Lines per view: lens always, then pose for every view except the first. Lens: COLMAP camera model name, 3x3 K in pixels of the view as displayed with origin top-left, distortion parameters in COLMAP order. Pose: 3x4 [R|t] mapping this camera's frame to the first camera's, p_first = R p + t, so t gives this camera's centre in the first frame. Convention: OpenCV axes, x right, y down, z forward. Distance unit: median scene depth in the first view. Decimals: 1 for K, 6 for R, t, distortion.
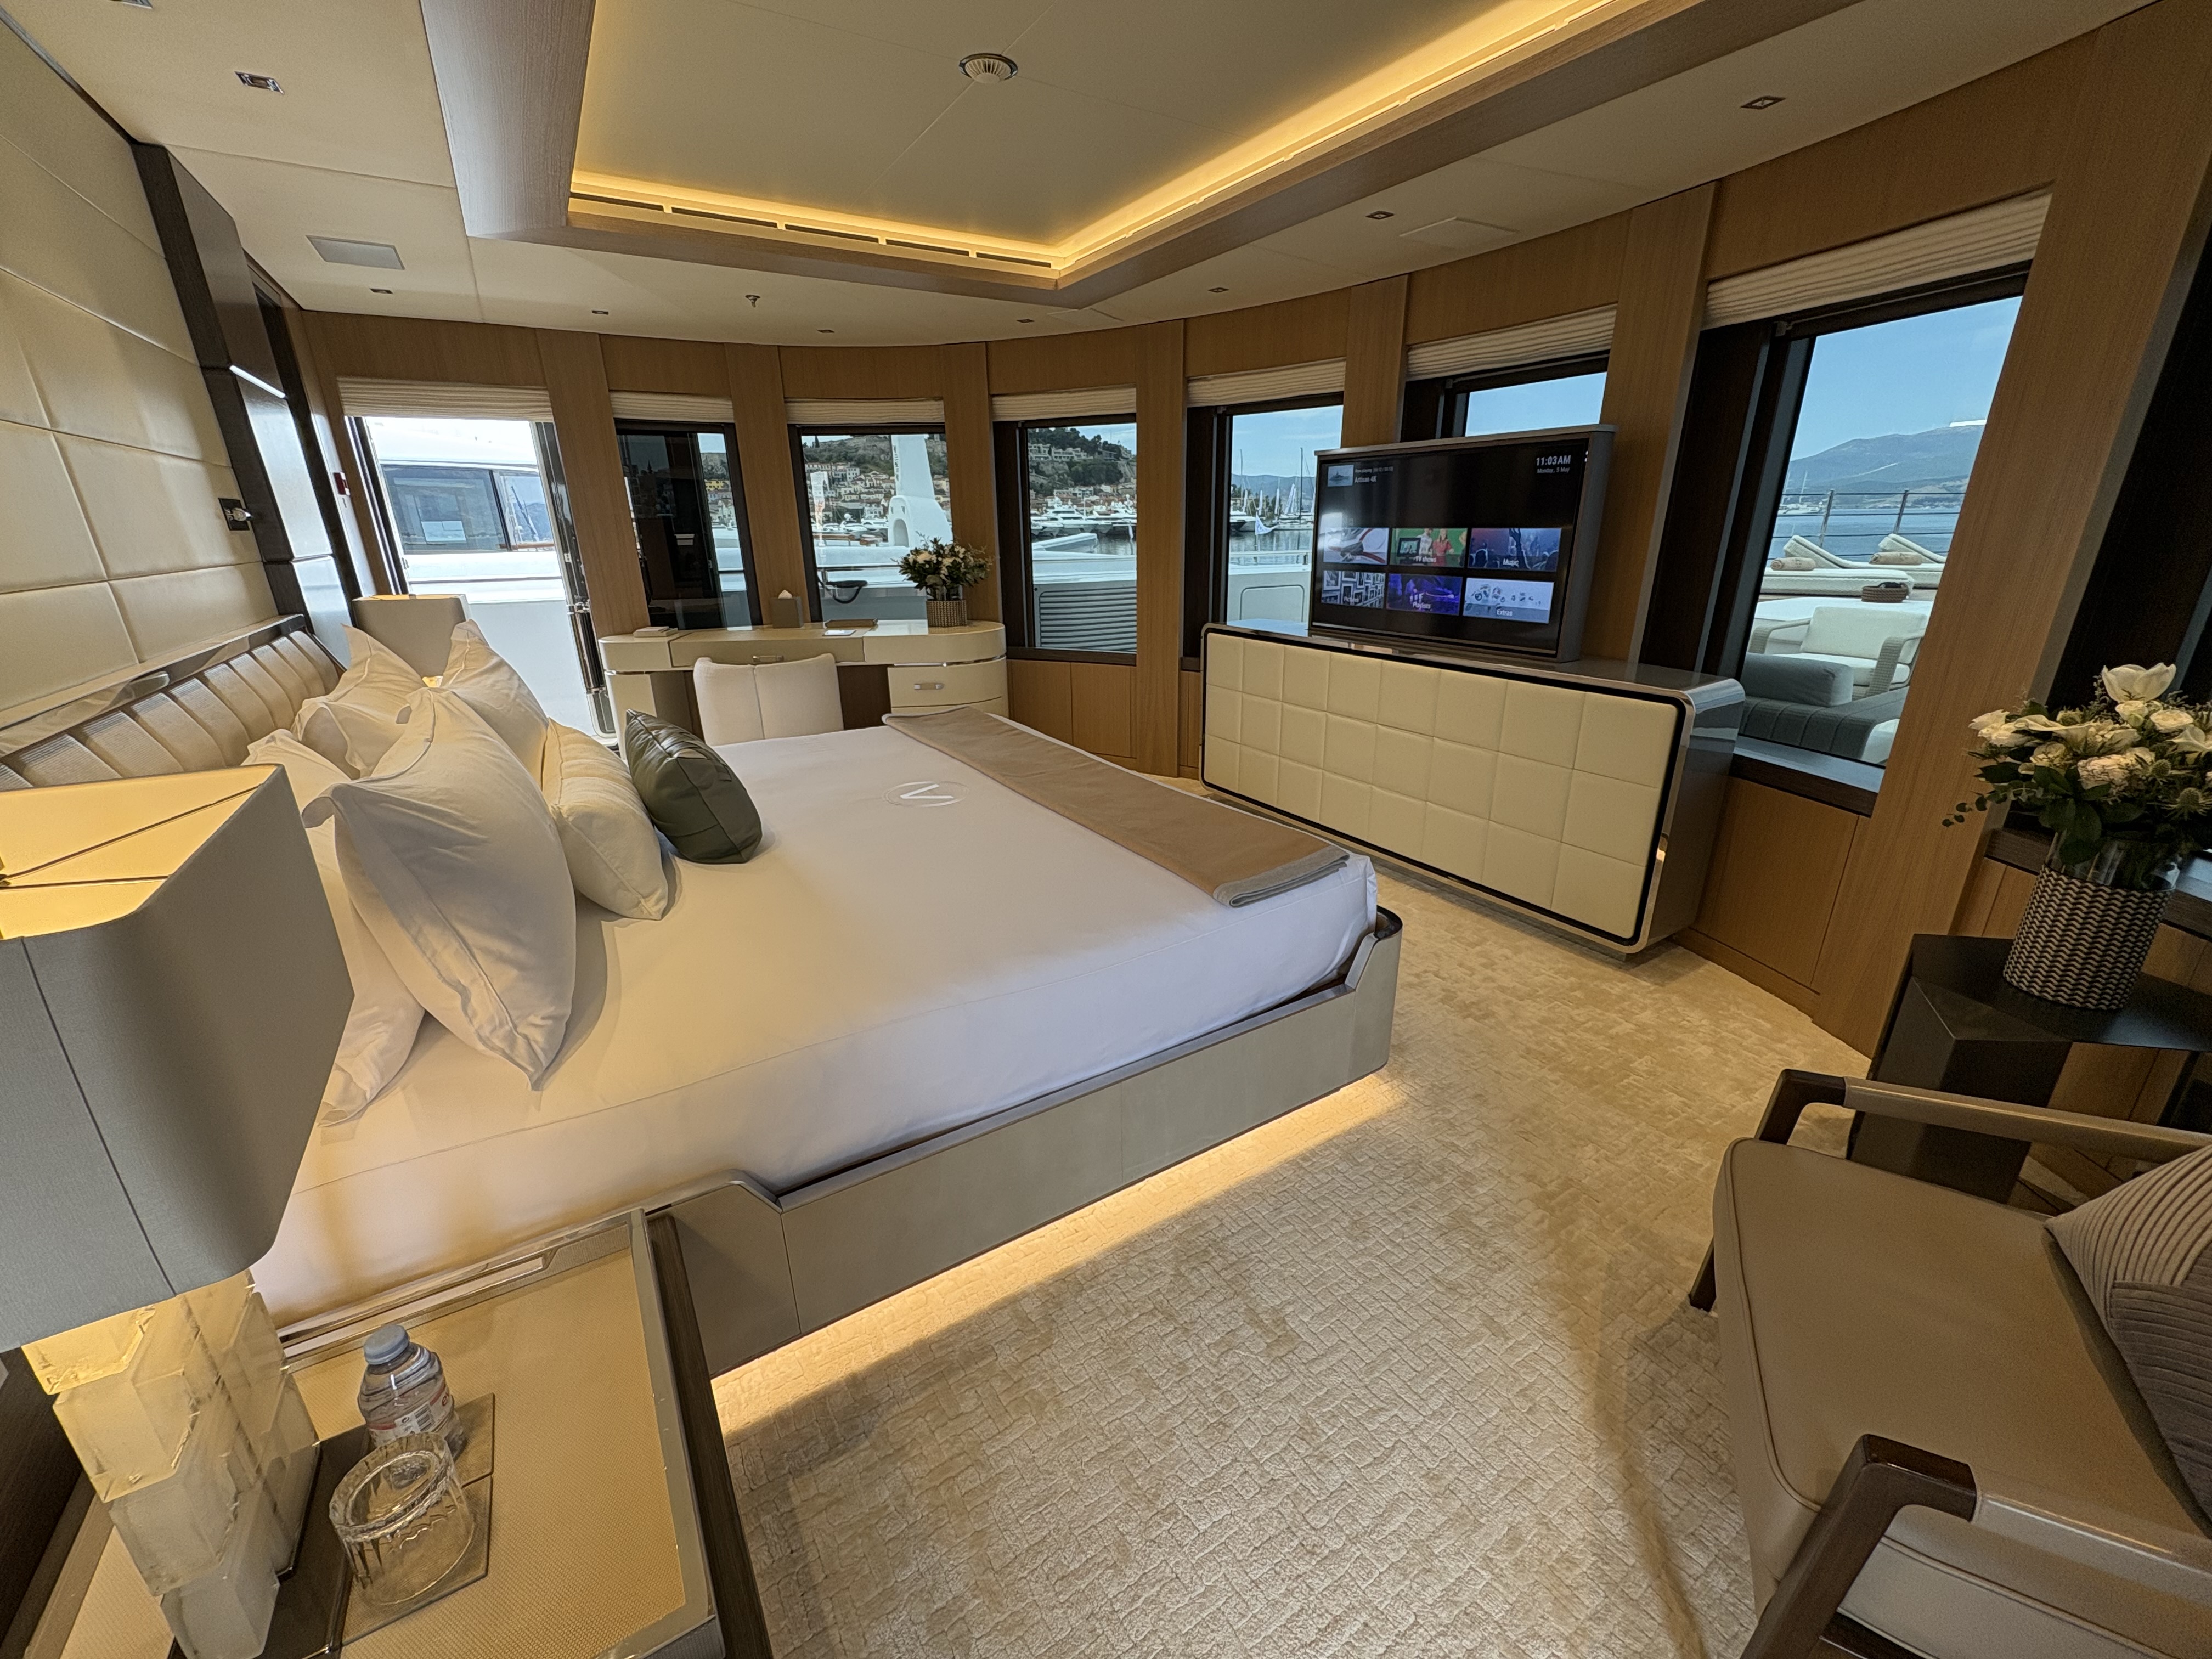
lens RADIAL K [[882.1, 0, 1107.7], [0, 882.1, 834.7], [0, 0, 1]] dist [-0.001989, -0.000216]
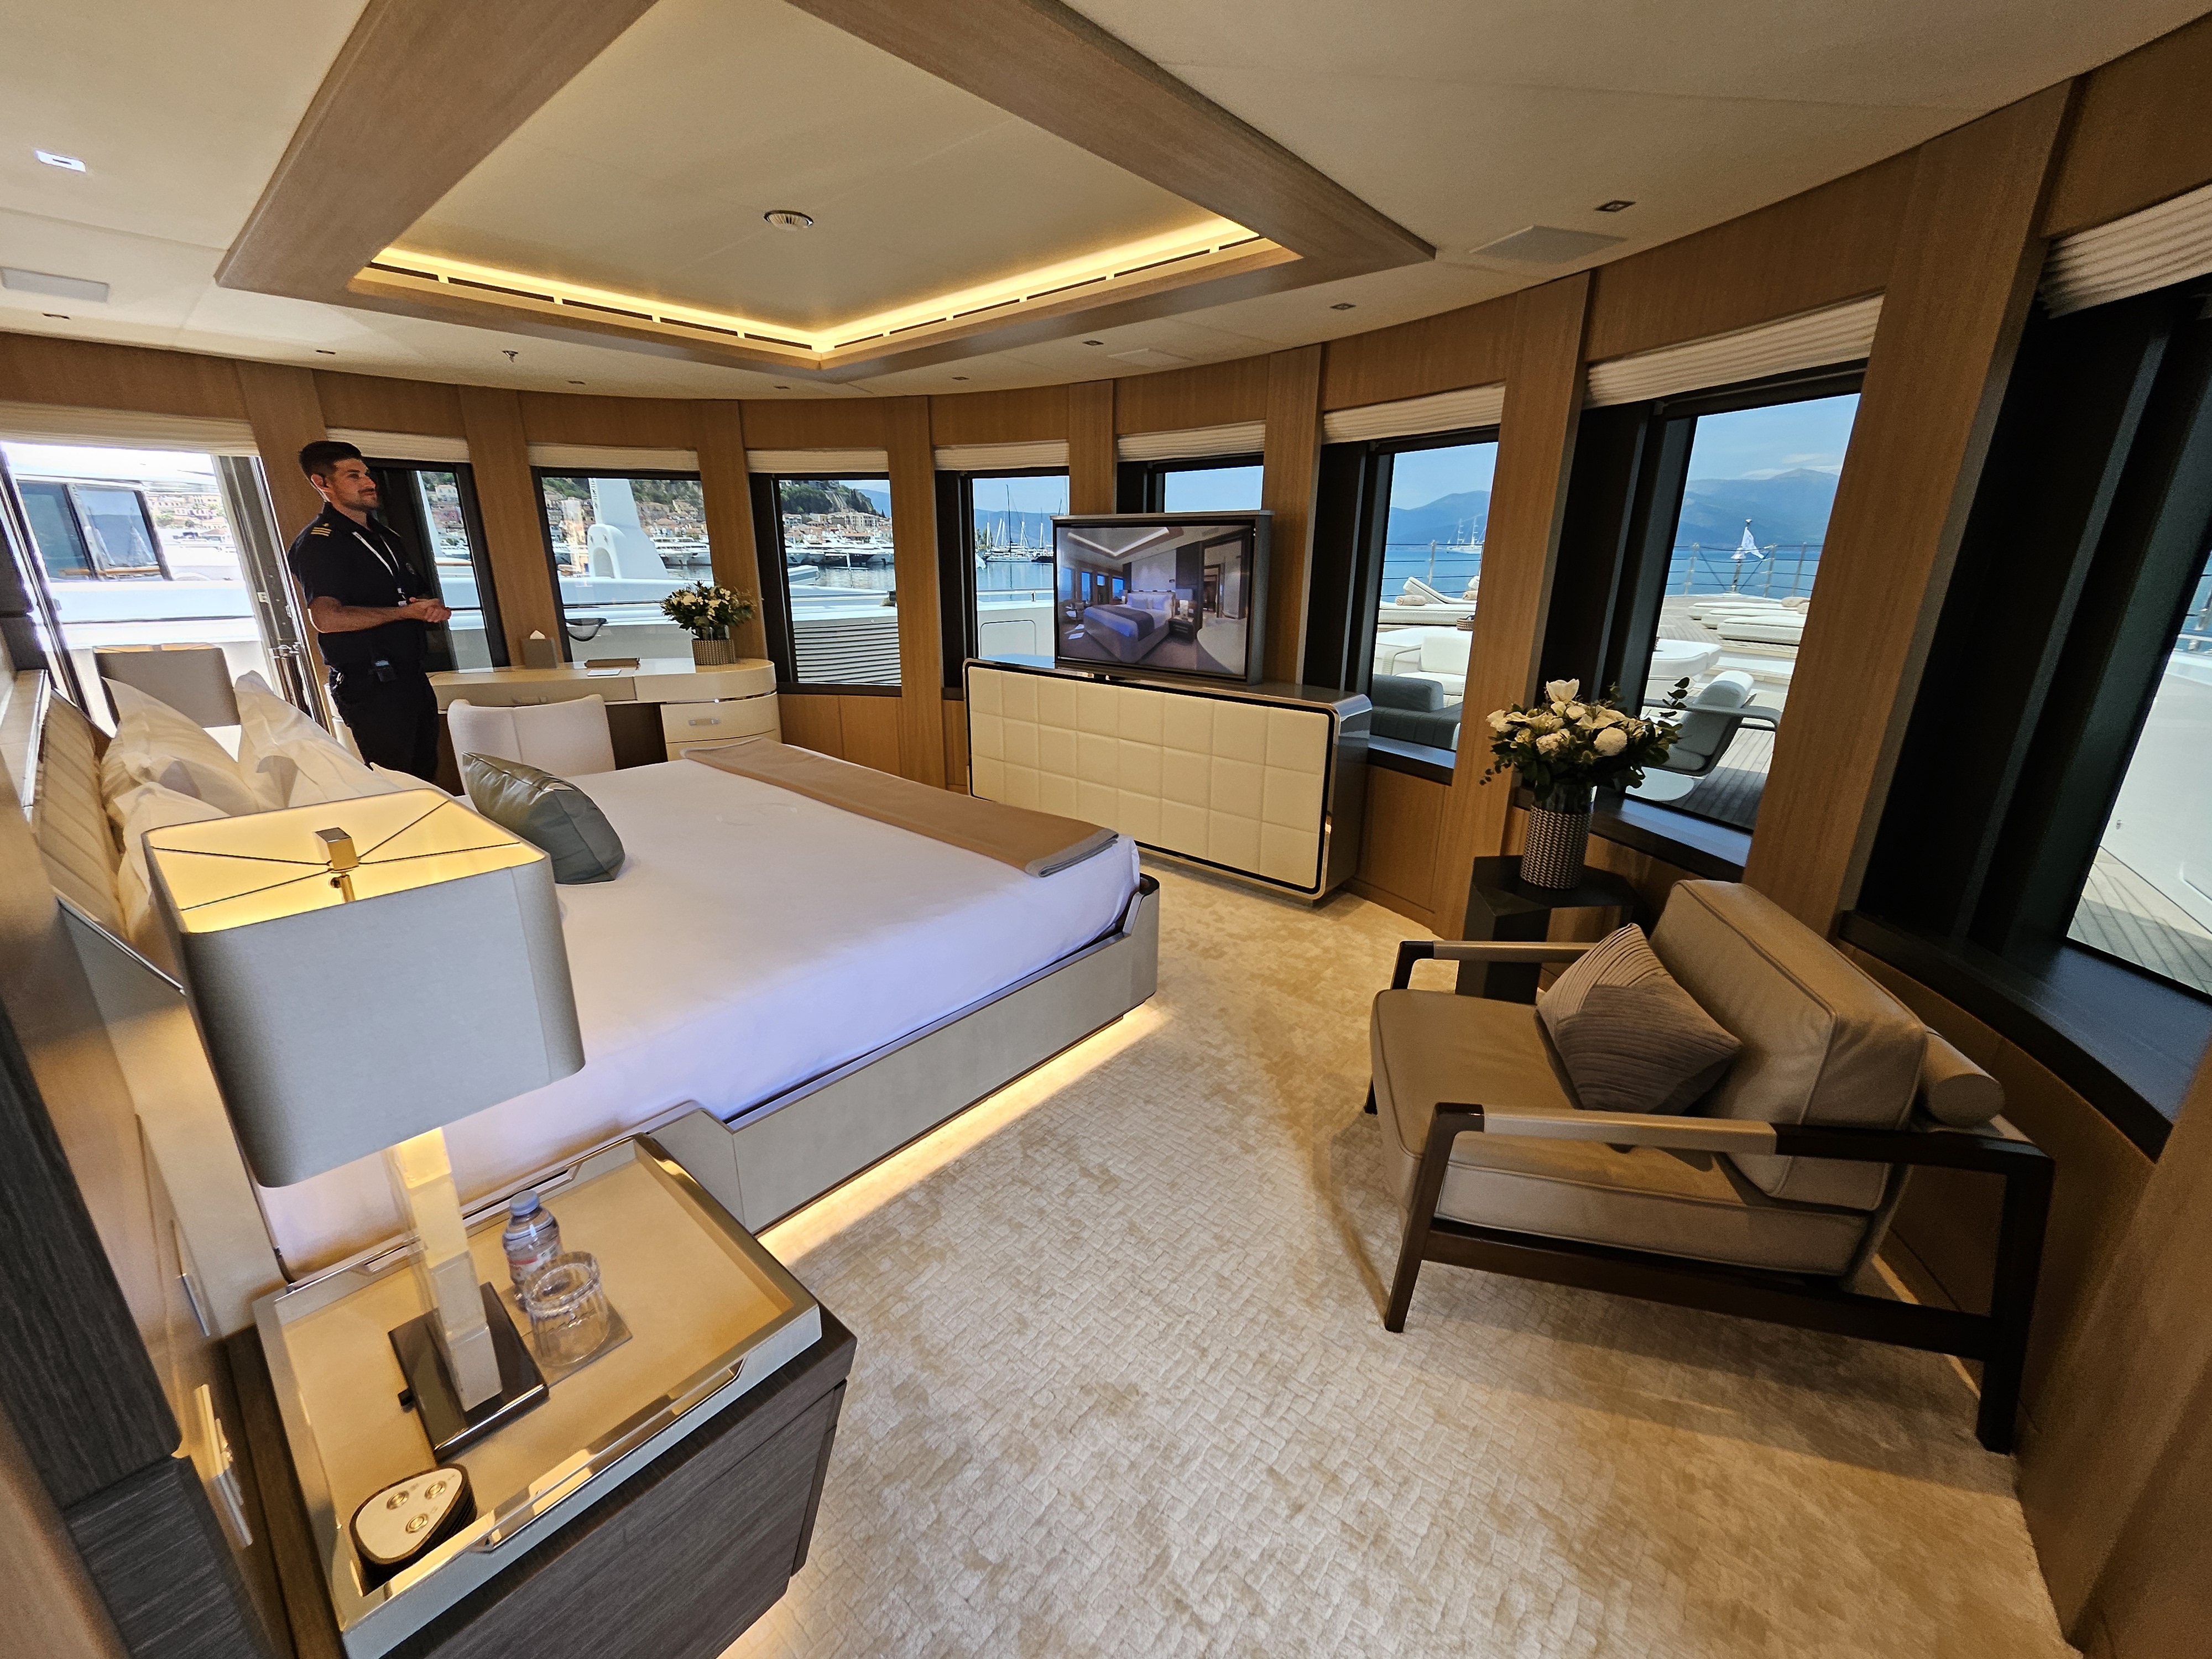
lens RADIAL K [[871.6, 0, 1094.1], [0, 871.6, 828.7], [0, 0, 1]] dist [0.003472, 0.000099]
pose [[0.956992, -0.070962, 0.281303, -0.102006], [0.080605, 0.996484, -0.022844, 0.032664], [-0.278693, 0.044536, 0.959347, -0.198247]]
